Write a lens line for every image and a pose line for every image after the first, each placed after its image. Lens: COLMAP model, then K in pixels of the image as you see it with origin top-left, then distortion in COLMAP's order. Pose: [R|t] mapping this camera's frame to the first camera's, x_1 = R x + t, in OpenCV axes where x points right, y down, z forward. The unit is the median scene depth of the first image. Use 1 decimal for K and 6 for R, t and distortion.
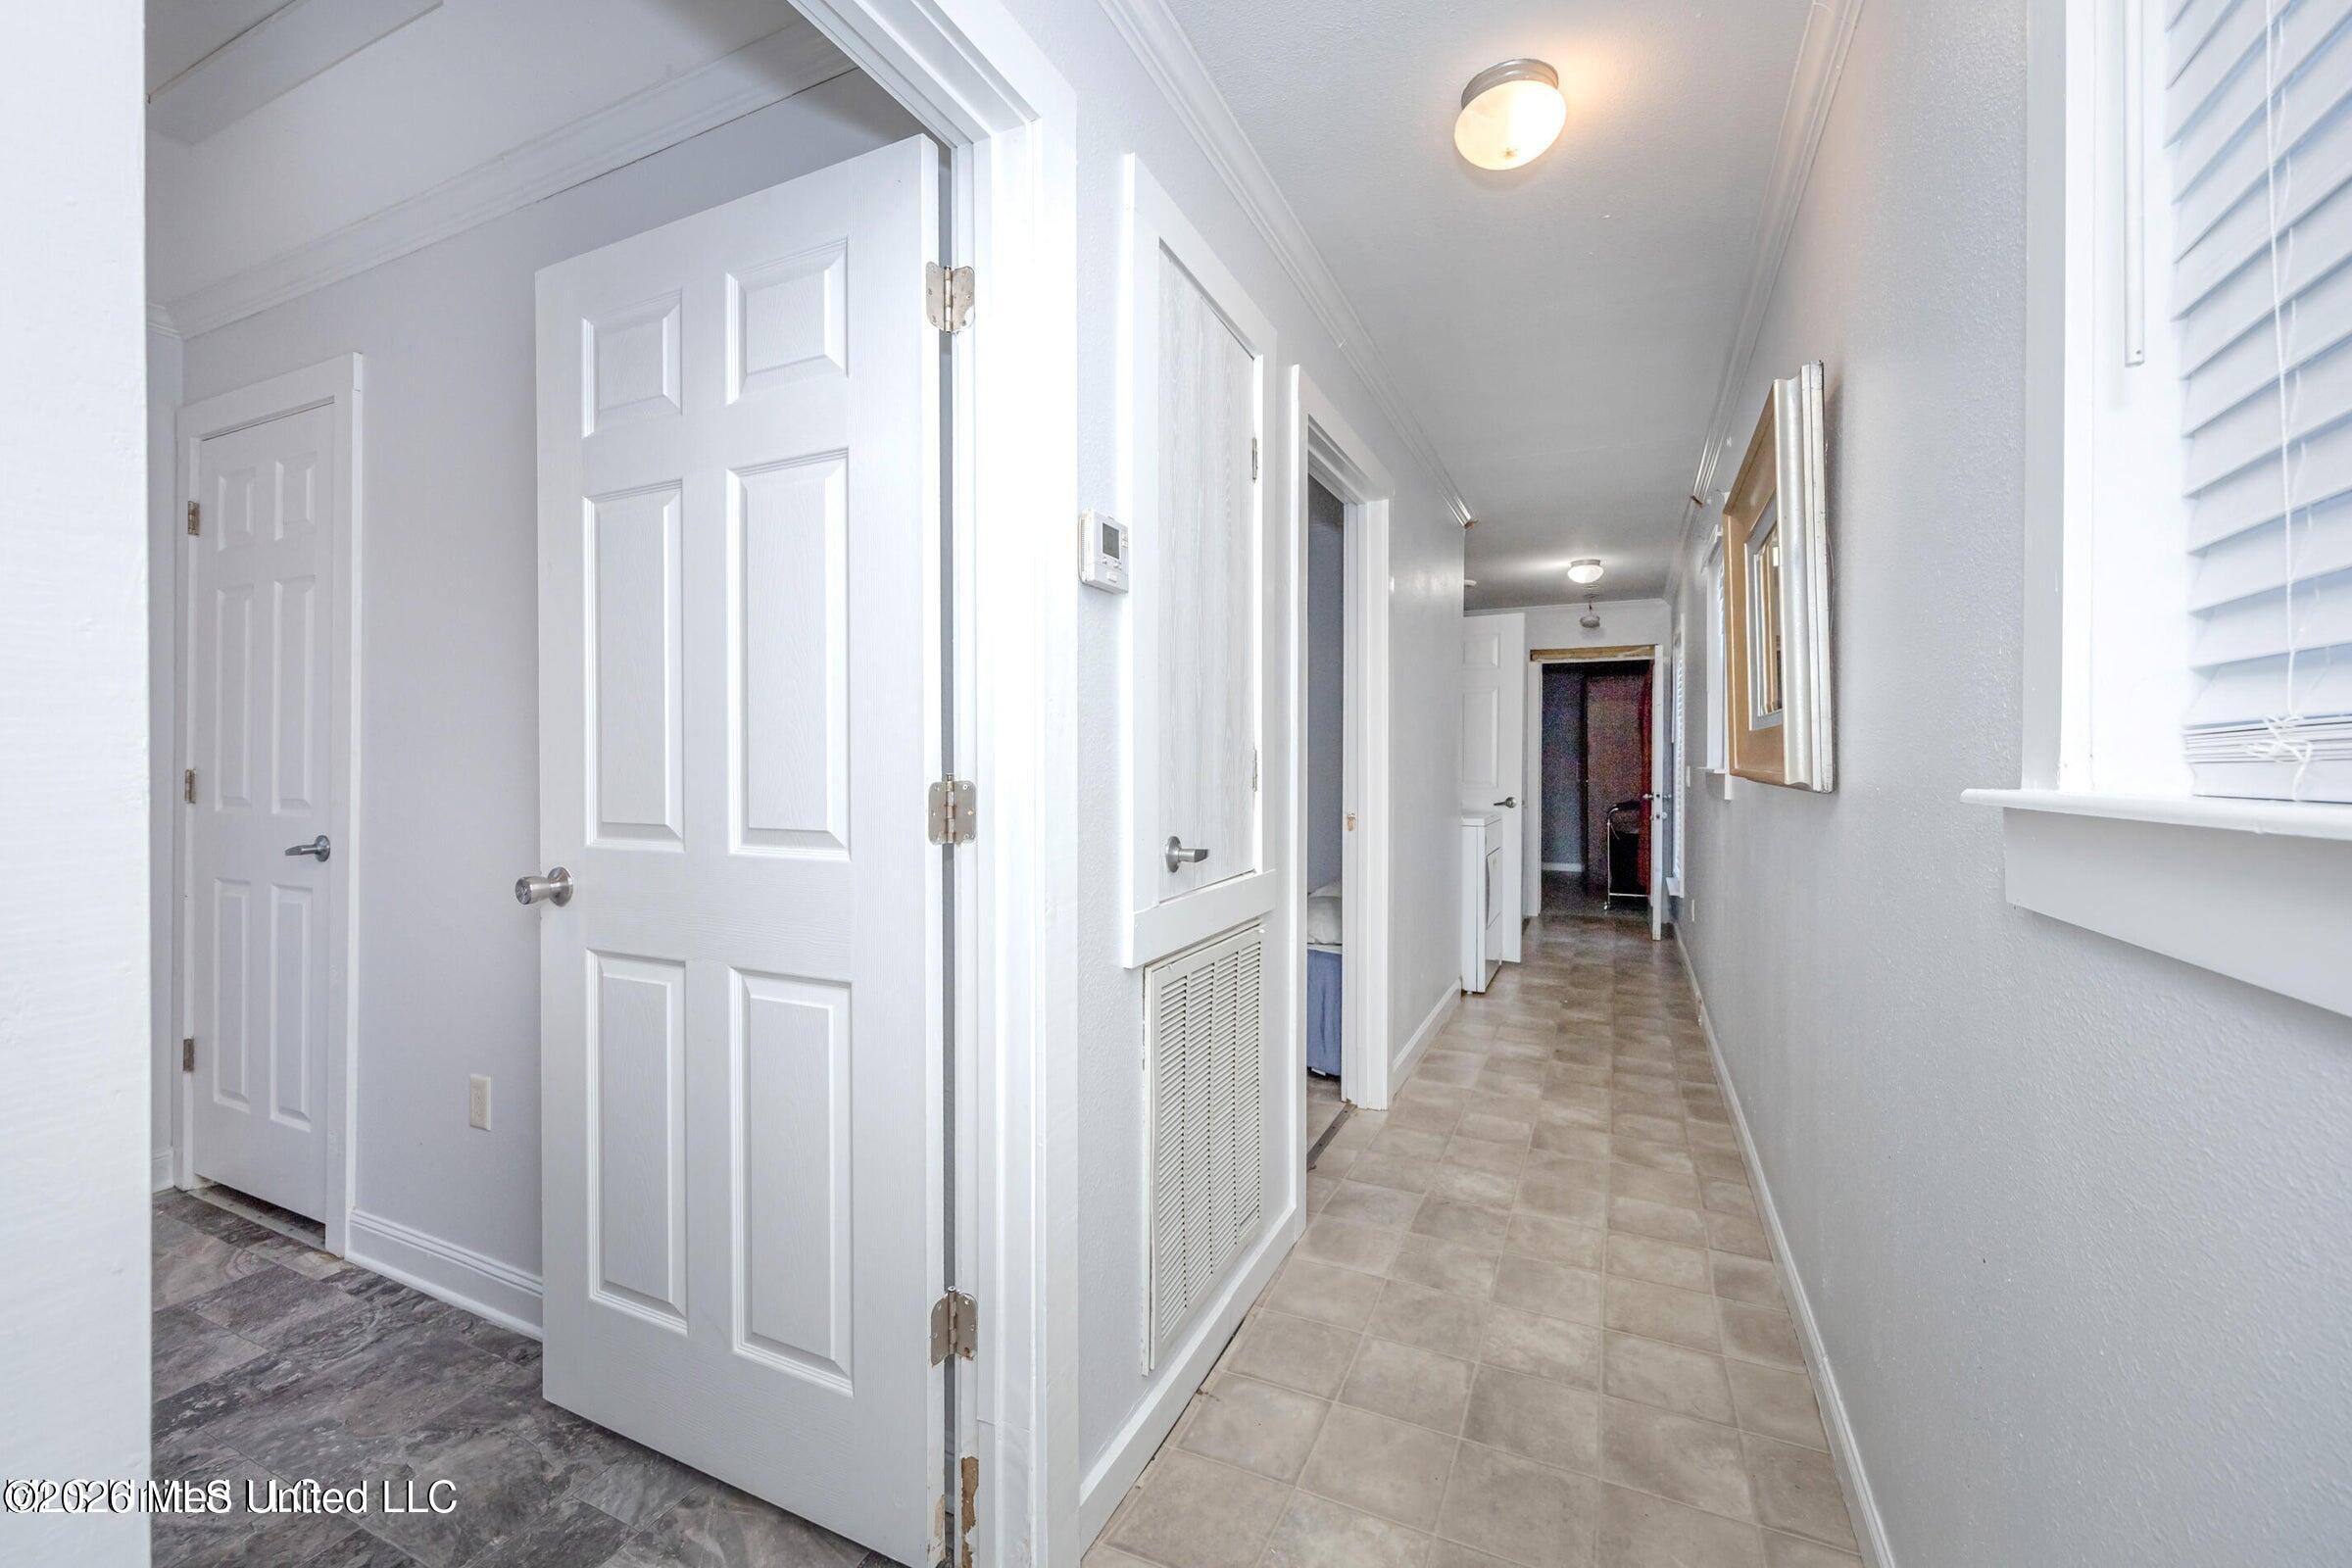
lens RADIAL K [[940.3, 0, 1176.0], [0, 940.3, 784.0], [0, 0, 1]] dist [-0.002075, -0.000020]
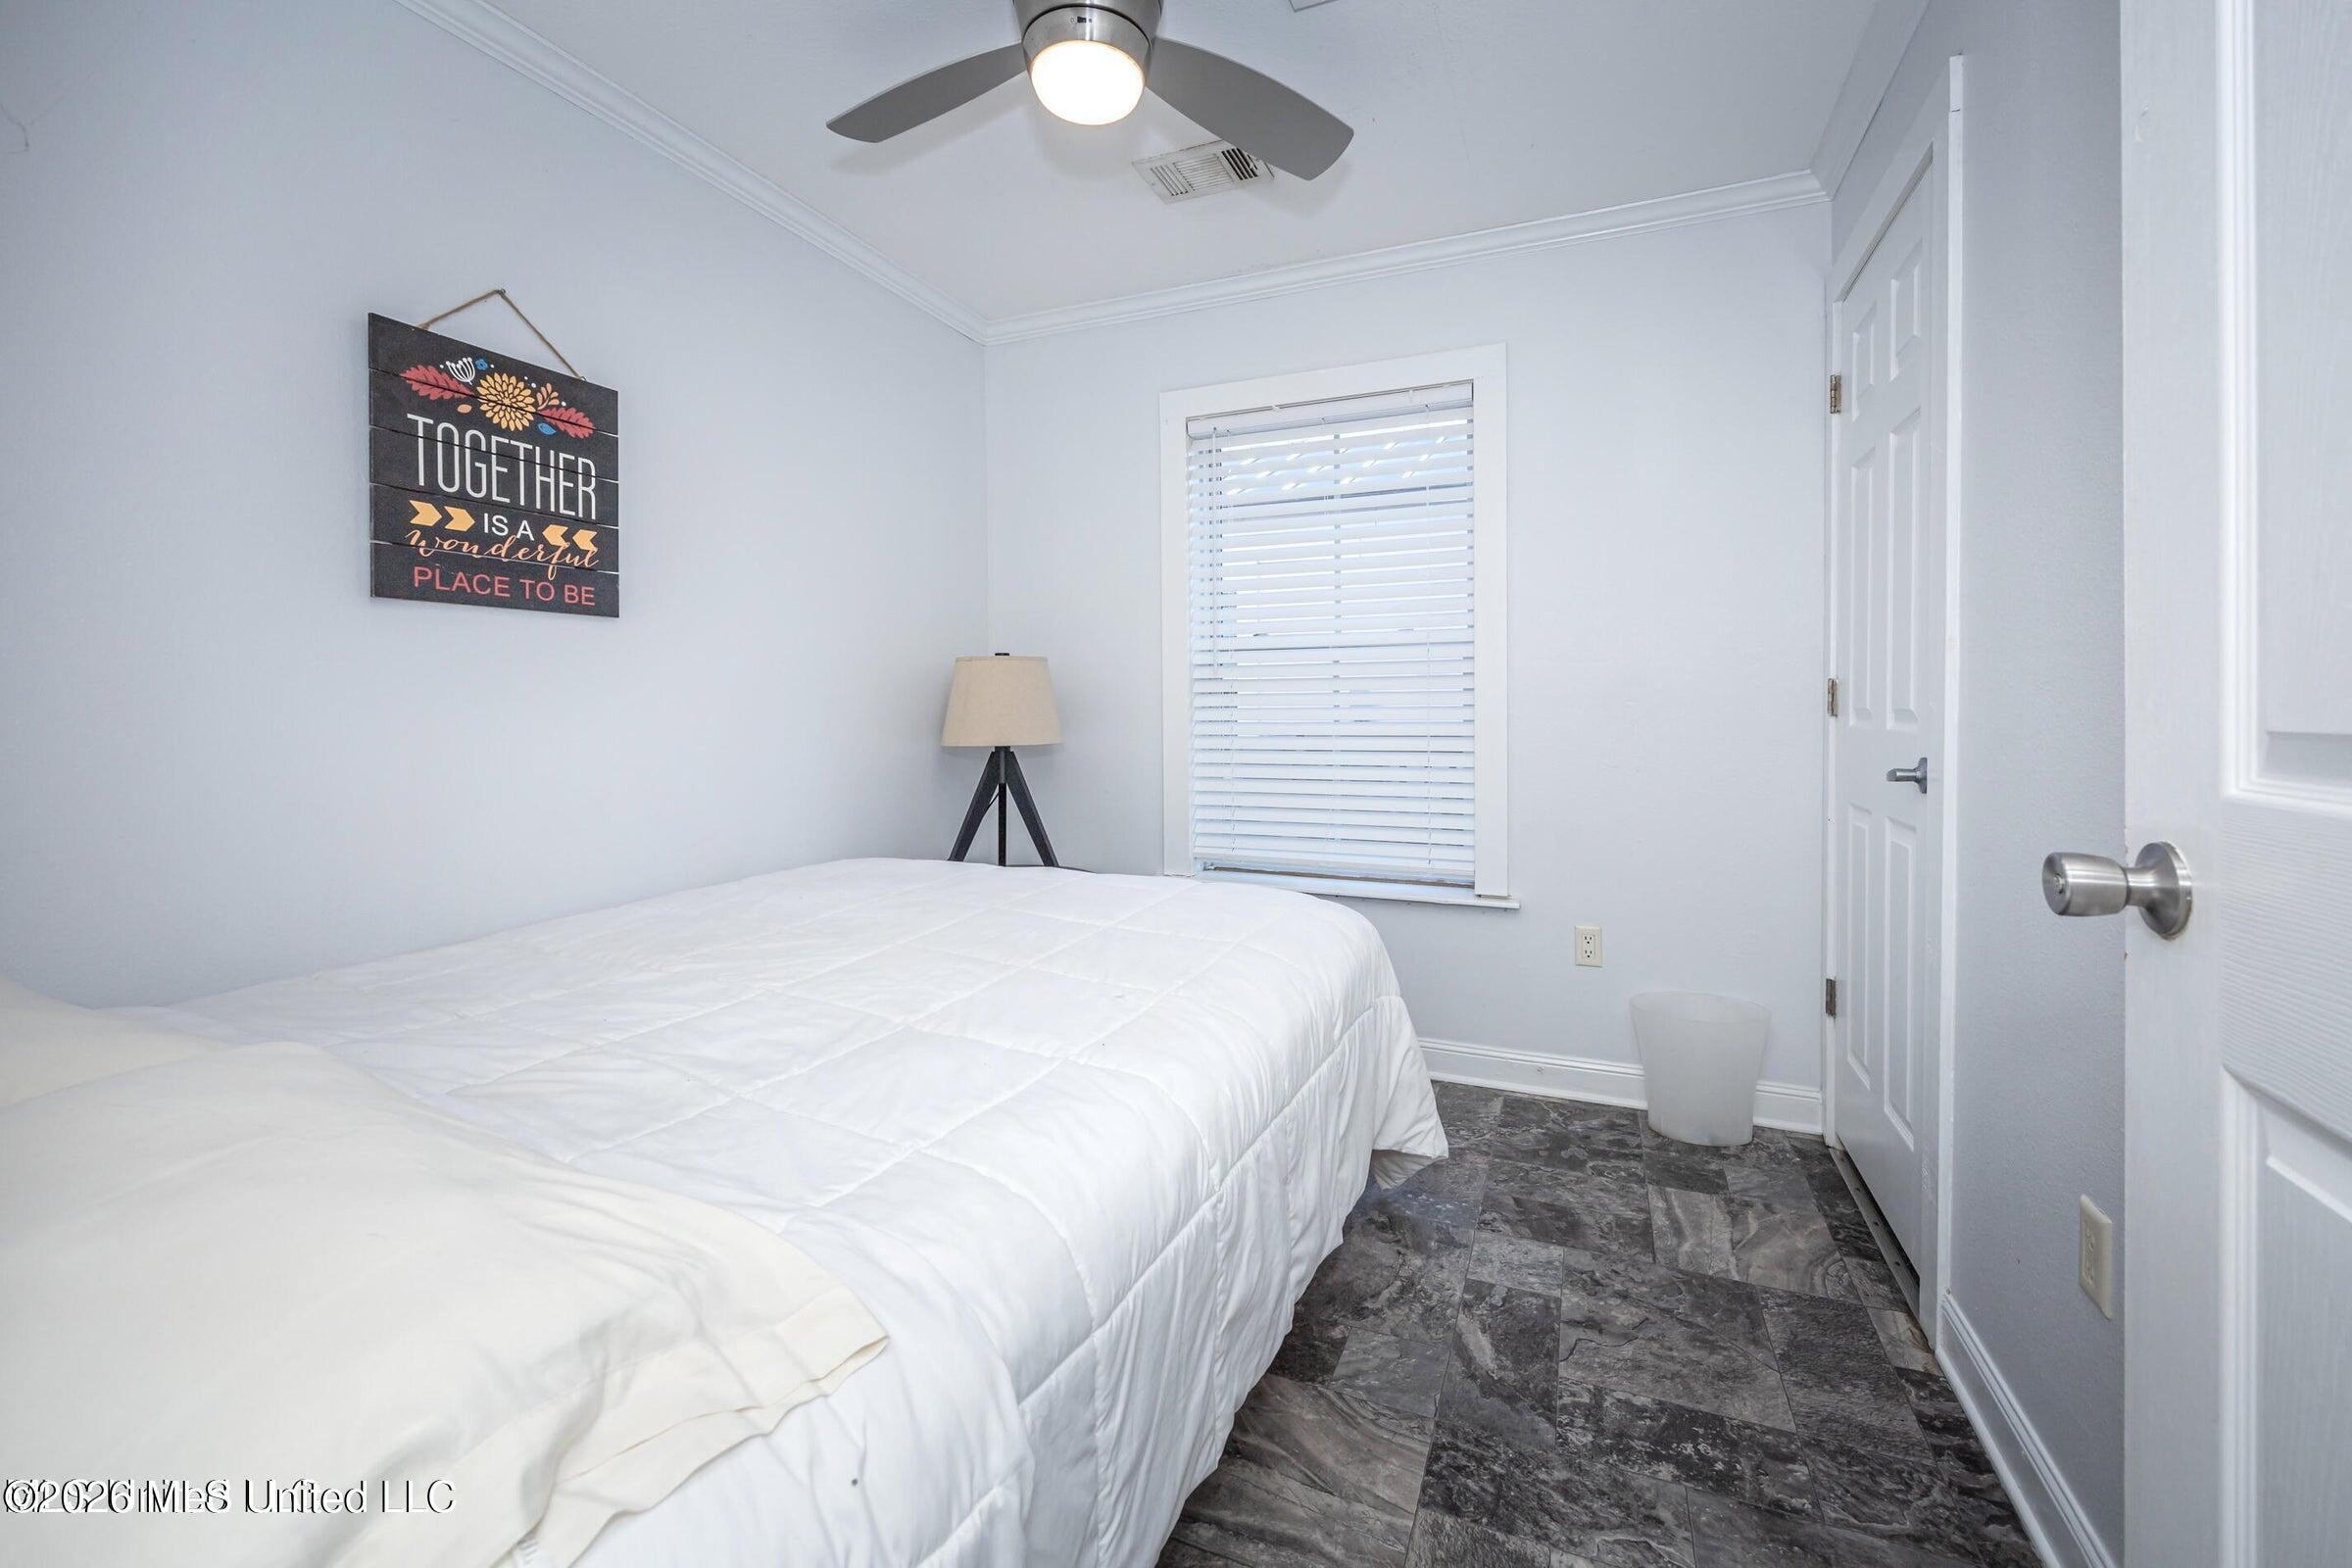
lens RADIAL K [[962.6, 0, 1179.3], [0, 962.6, 706.5], [0, 0, 1]] dist [0.000892, 0.000192]
pose [[0.034847, -0.000609, -0.999392, -0.189634], [-0.017436, 0.999847, -0.001217, 0.027968], [0.999241, 0.017468, 0.034831, 0.423415]]
